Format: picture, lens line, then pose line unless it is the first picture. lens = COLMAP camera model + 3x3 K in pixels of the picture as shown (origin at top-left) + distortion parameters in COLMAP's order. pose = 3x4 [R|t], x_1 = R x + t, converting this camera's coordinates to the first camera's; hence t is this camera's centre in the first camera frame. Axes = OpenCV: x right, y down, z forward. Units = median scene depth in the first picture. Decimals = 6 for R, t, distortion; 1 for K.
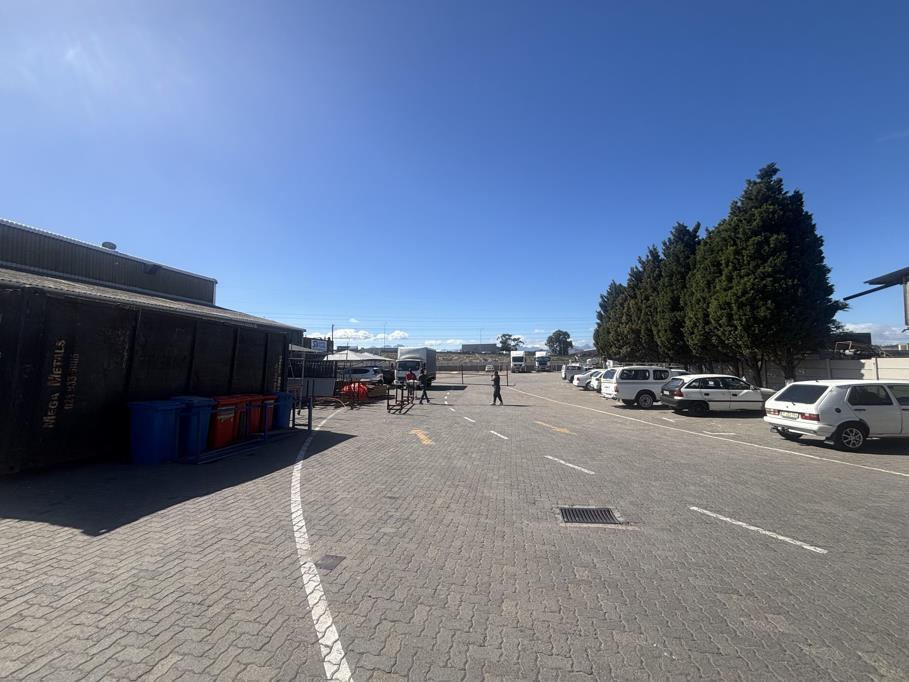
lens RADIAL K [[368.7, 0, 451.4], [0, 368.7, 338.2], [0, 0, 1]] dist [-0.002100, 0.002859]
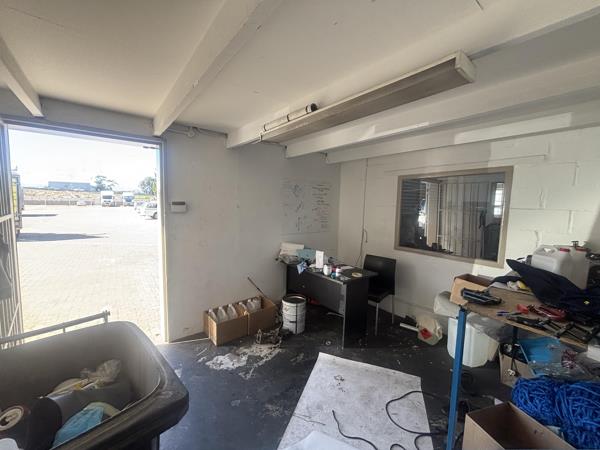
lens RADIAL K [[243.4, 0, 298.0], [0, 243.4, 223.2], [0, 0, 1]] dist [-0.002100, 0.002859]
pose [[0.680560, -0.045999, 0.731247, -0.006494], [-0.068680, 0.989628, 0.126172, -0.009238], [-0.729466, -0.136089, 0.670343, -0.132955]]
